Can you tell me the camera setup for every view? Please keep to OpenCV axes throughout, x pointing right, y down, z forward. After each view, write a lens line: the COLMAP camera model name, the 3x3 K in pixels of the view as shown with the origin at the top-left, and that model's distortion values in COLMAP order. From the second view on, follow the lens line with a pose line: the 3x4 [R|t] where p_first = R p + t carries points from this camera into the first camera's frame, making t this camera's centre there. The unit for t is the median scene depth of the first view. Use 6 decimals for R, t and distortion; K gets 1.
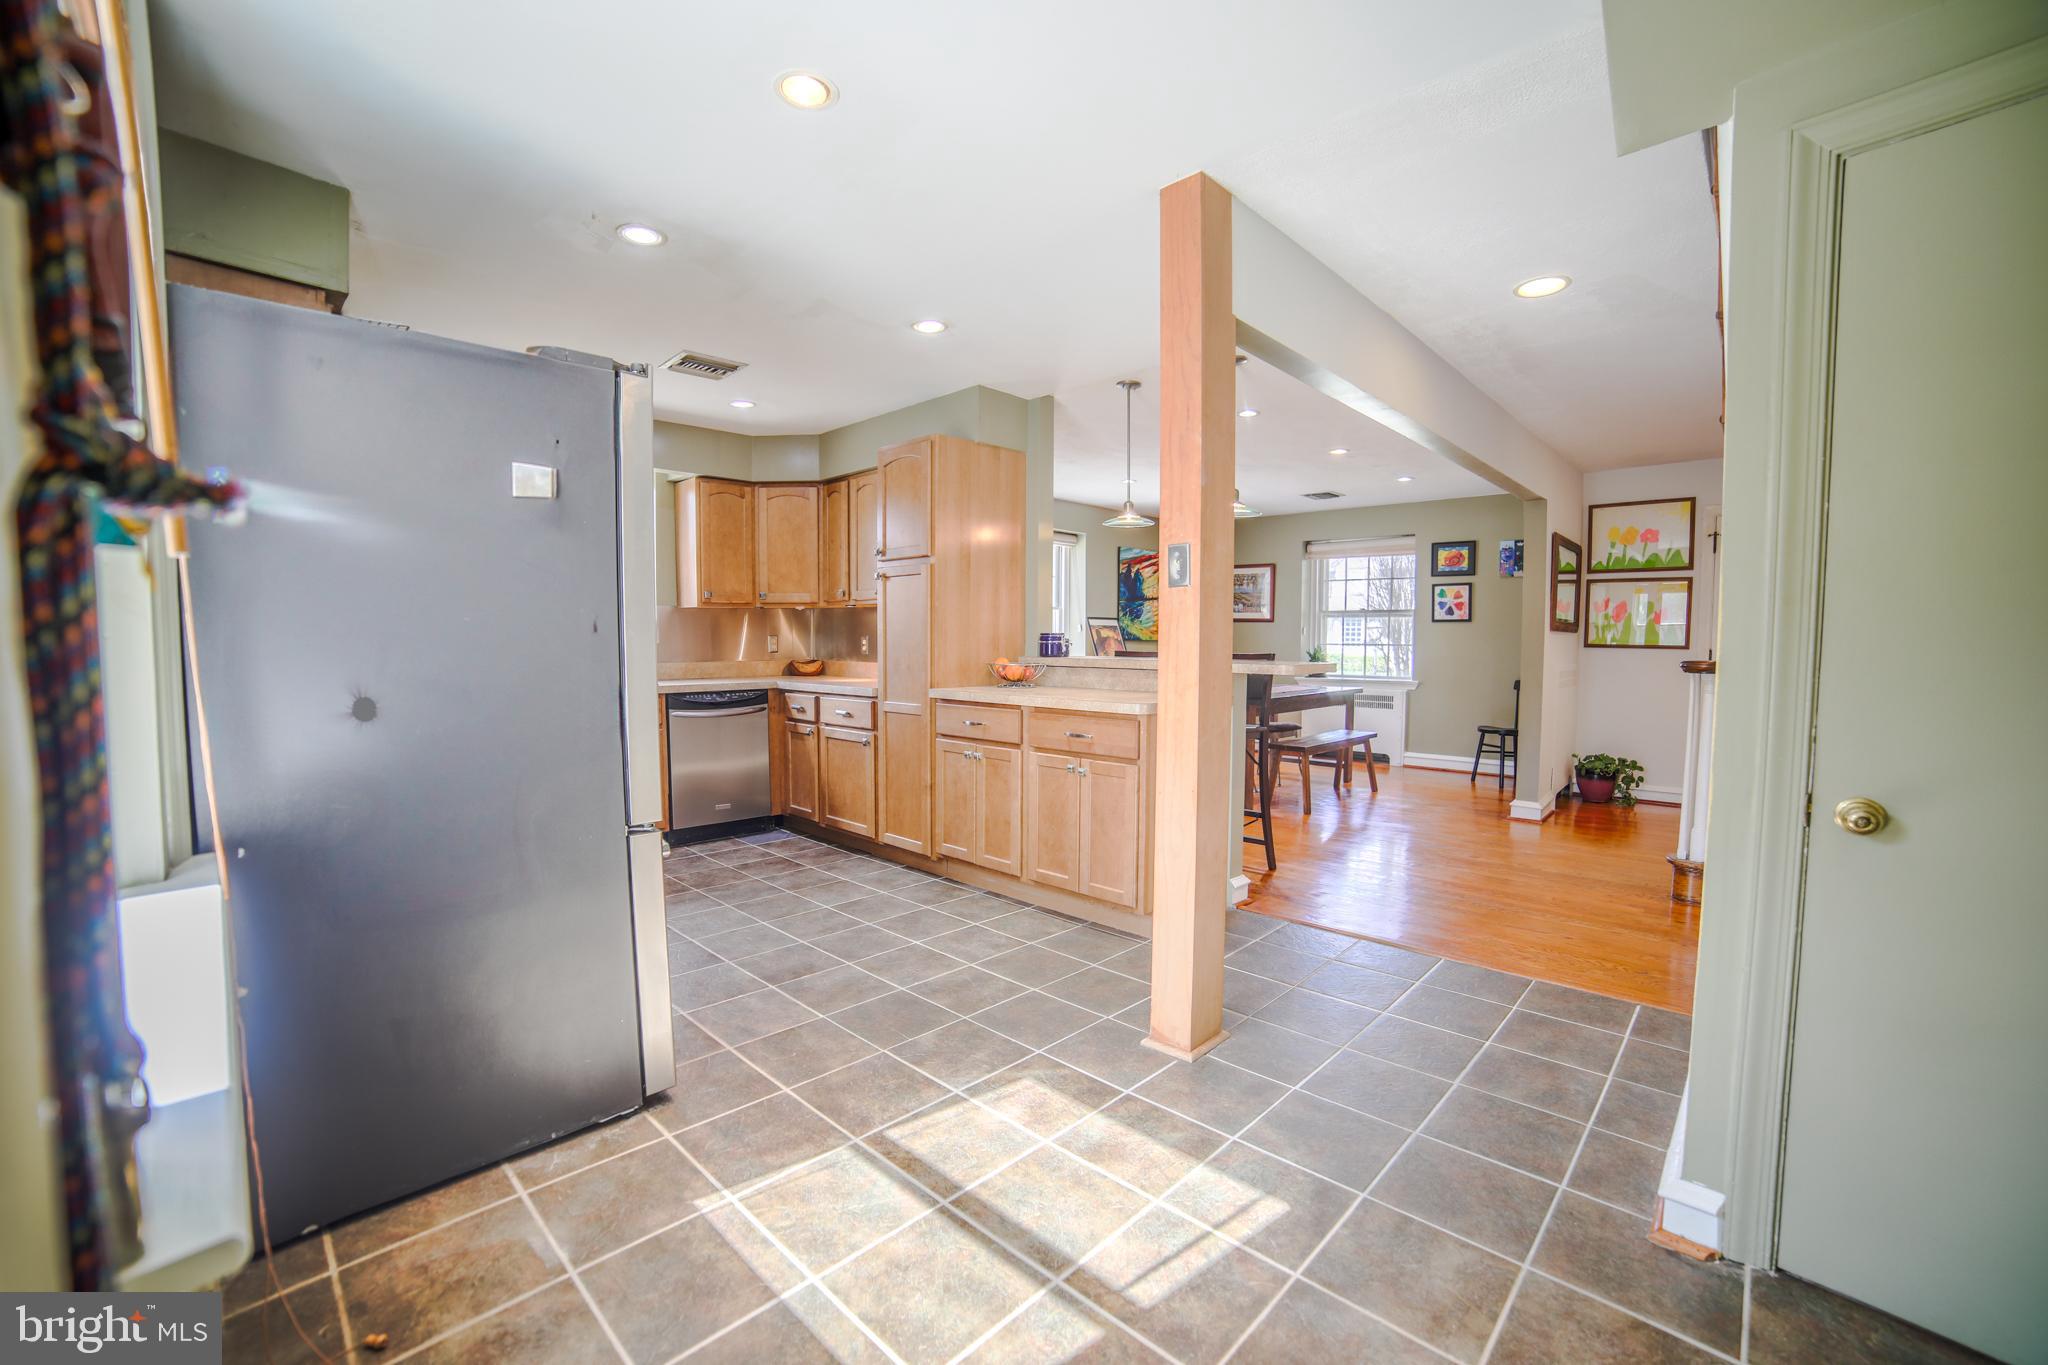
lens RADIAL K [[839.0, 0, 1022.7], [0, 839.0, 690.1], [0, 0, 1]] dist [-0.110409, 0.040785]
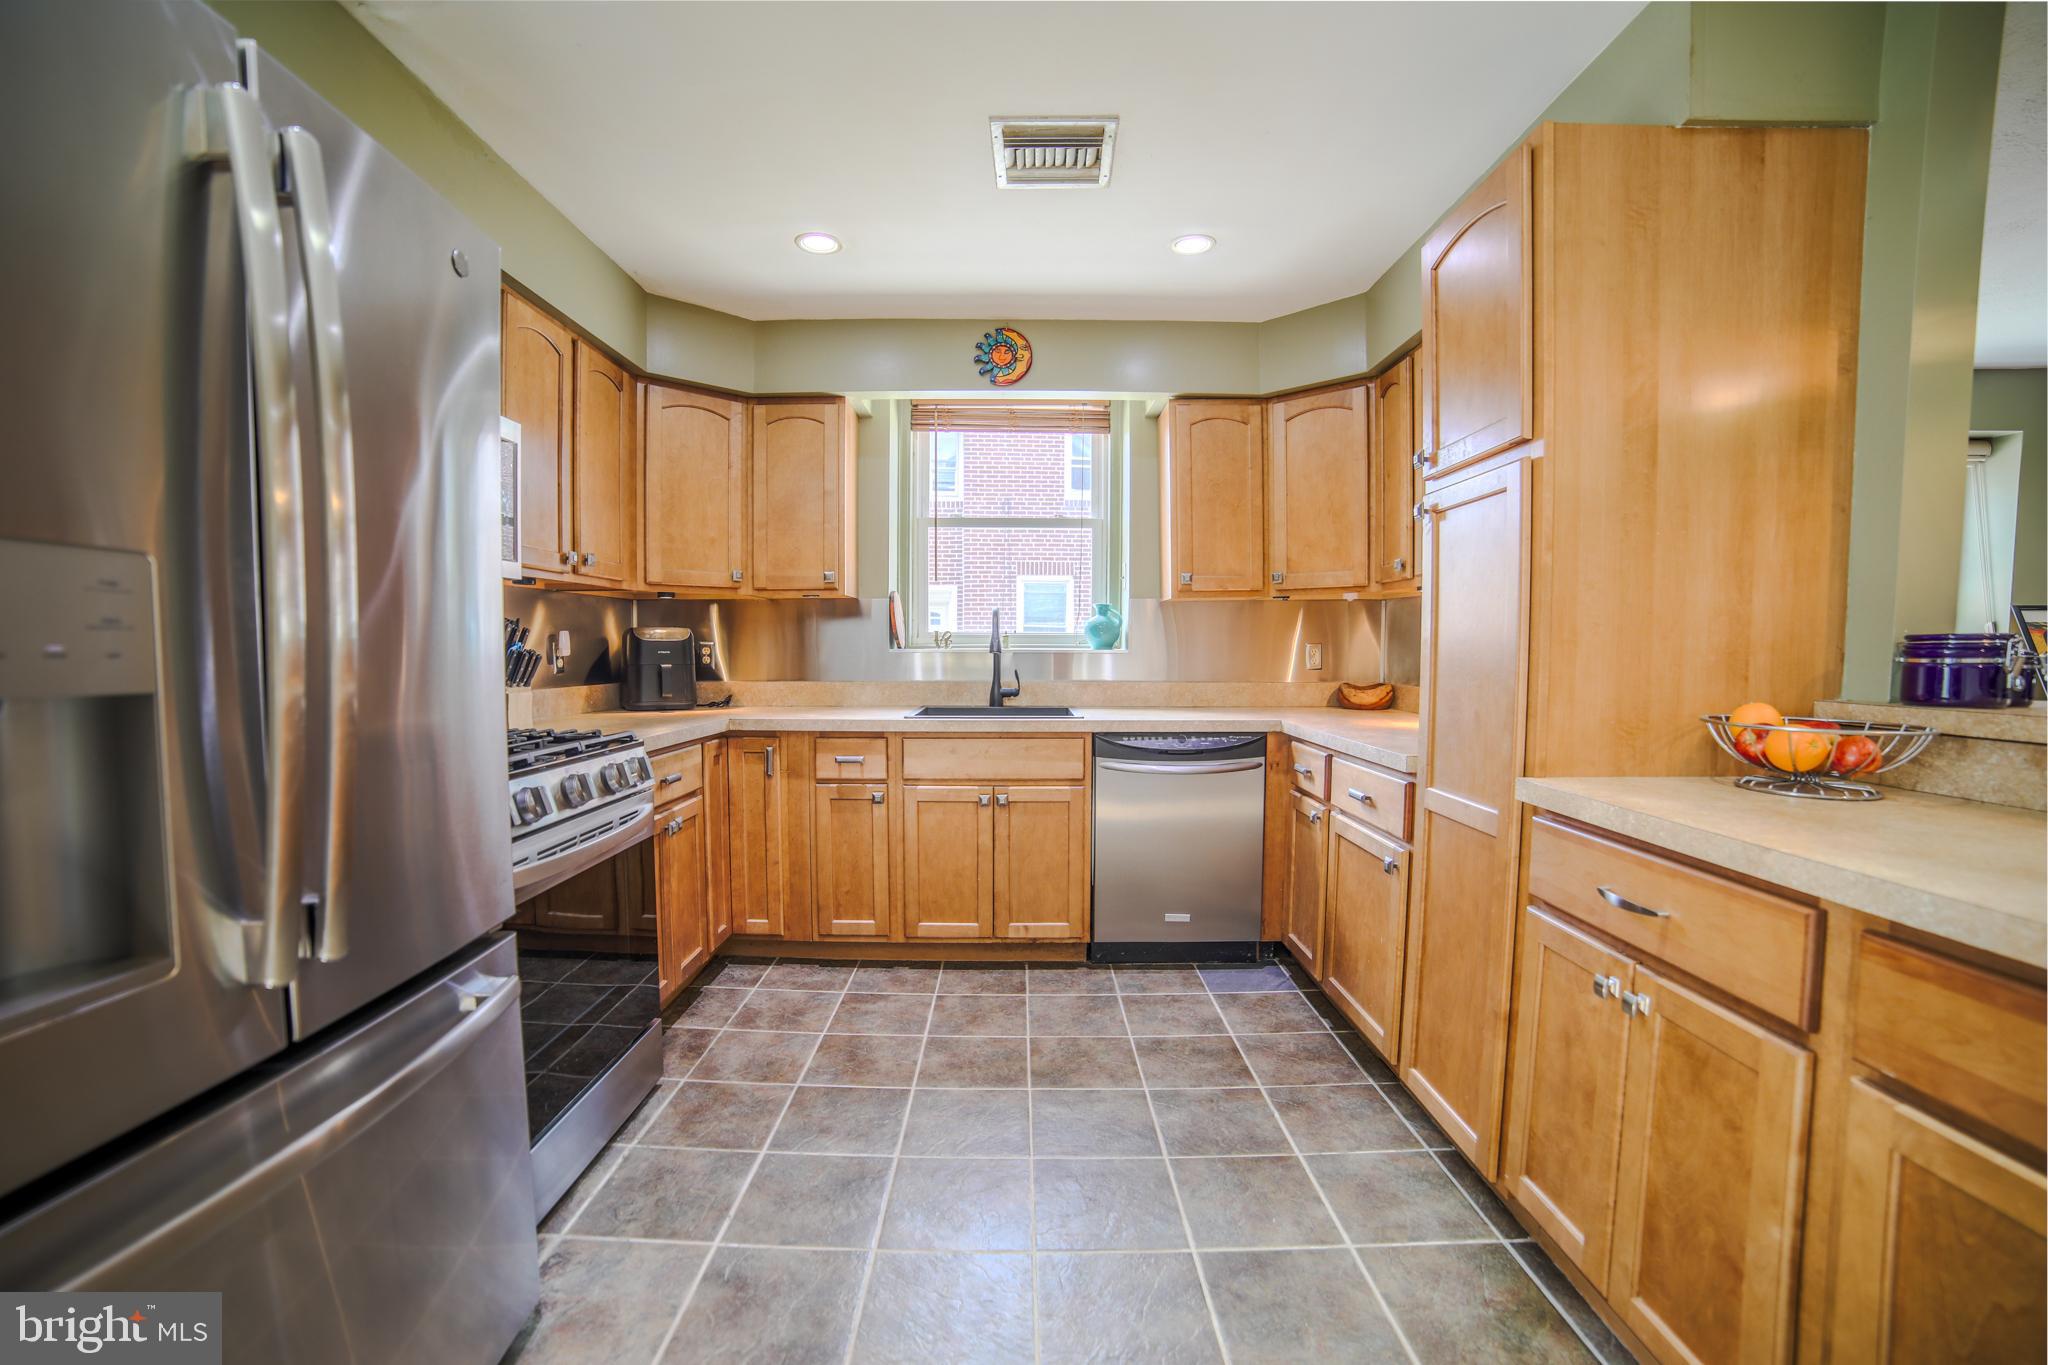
lens RADIAL K [[839.0, 0, 1022.7], [0, 839.0, 690.1], [0, 0, 1]] dist [-0.110409, 0.040785]
pose [[0.695908, 0.035193, -0.717268, -0.002102], [-0.043520, 0.999029, 0.006794, -0.032476], [0.716811, 0.026487, 0.696764, 0.530578]]
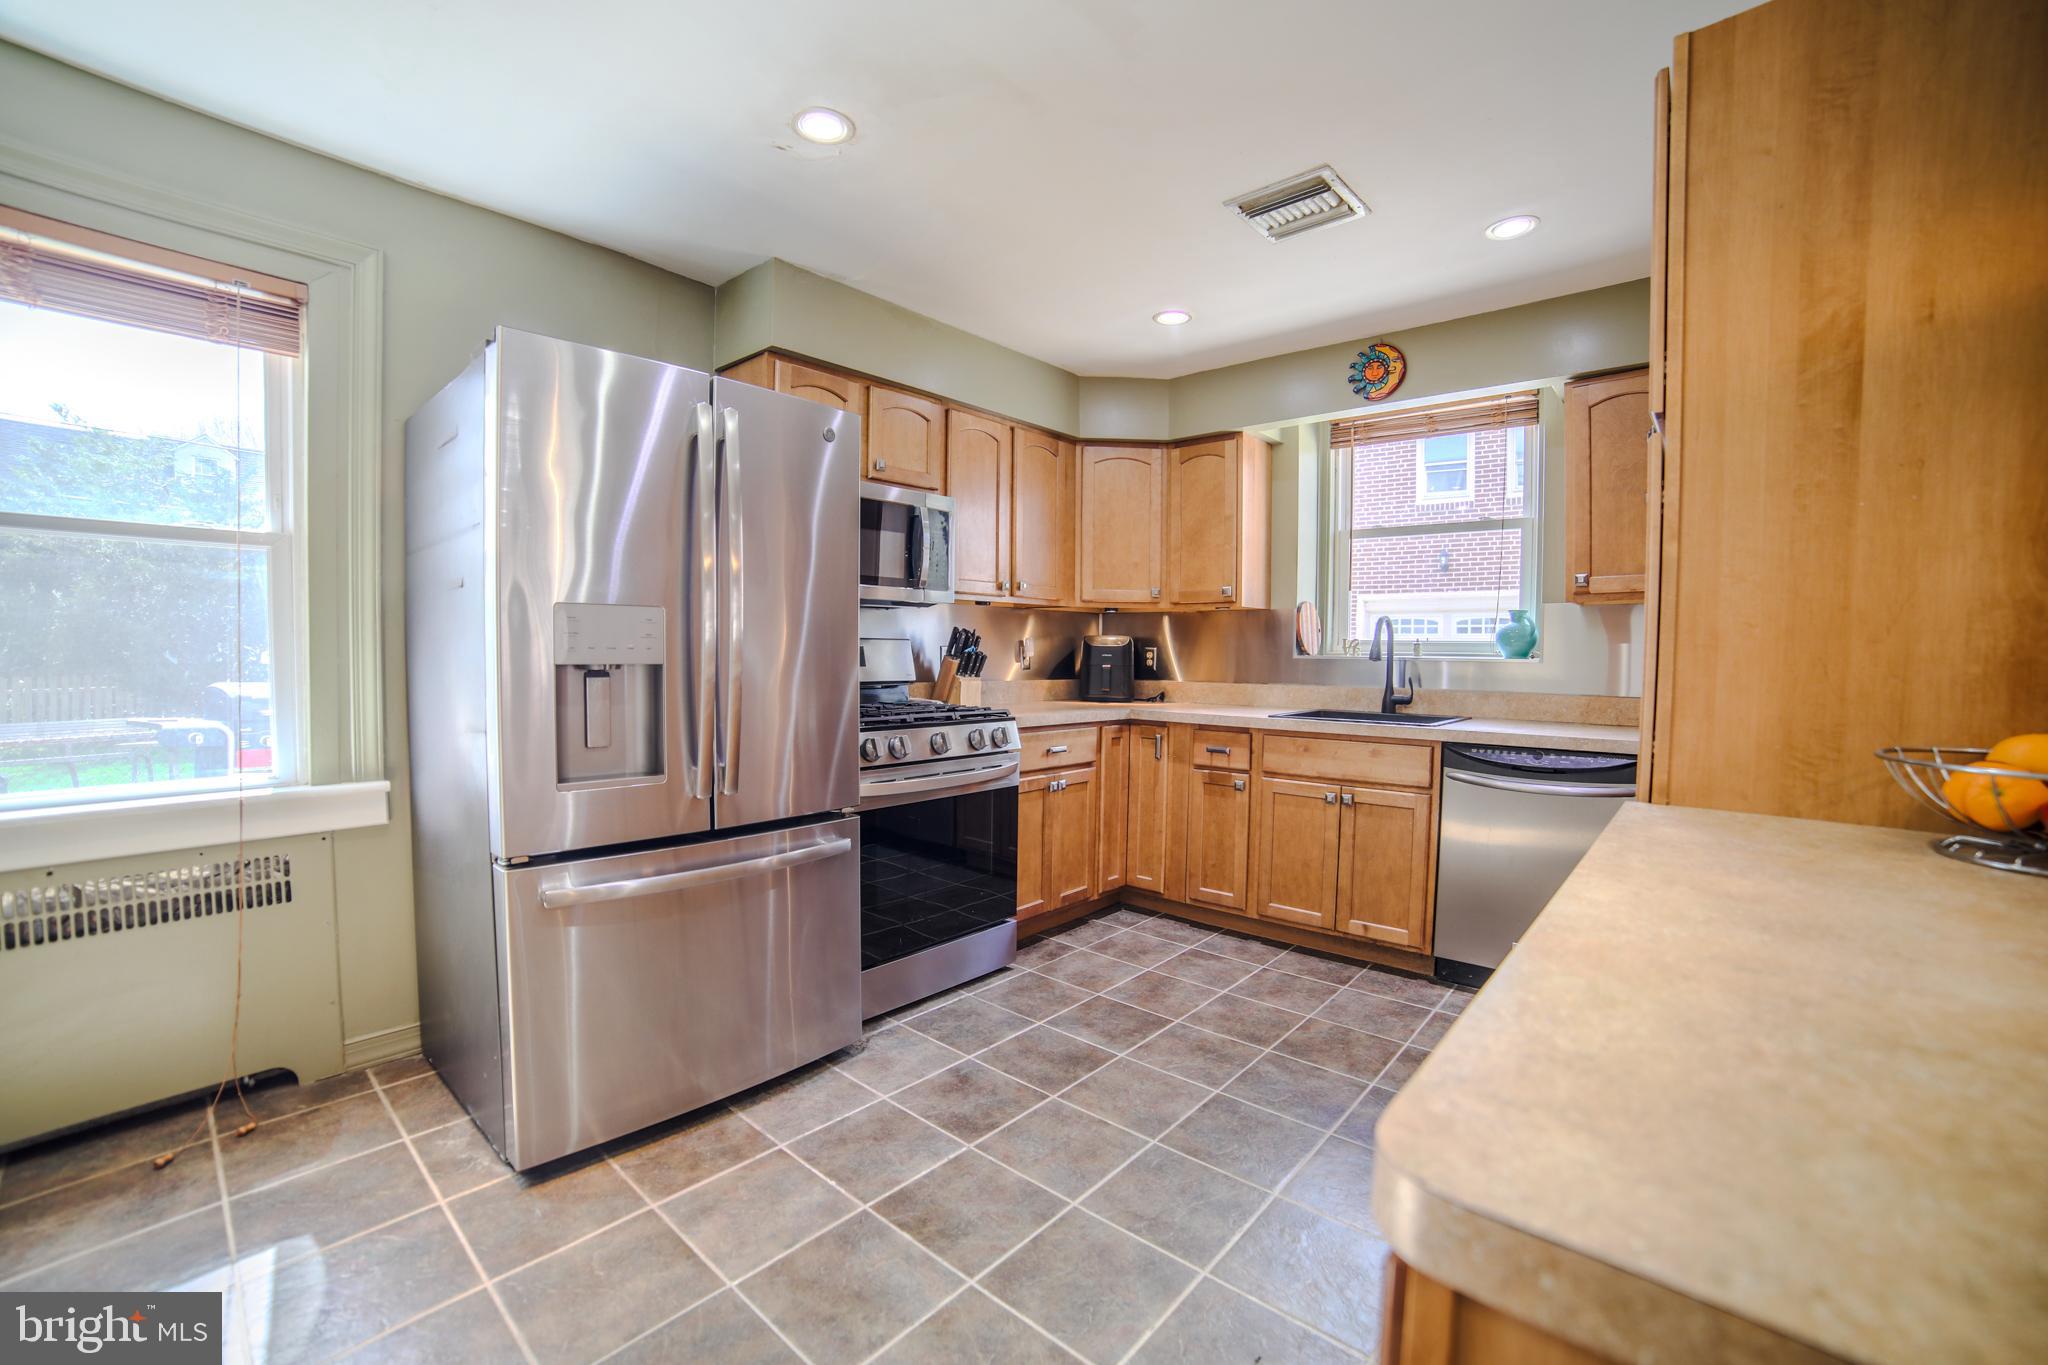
lens RADIAL K [[839.0, 0, 1022.7], [0, 839.0, 690.1], [0, 0, 1]] dist [-0.110409, 0.040785]
pose [[0.047784, 0.043131, -0.997926, 0.186909], [-0.070431, 0.996726, 0.039707, -0.039431], [0.996372, 0.068387, 0.050666, 0.680506]]
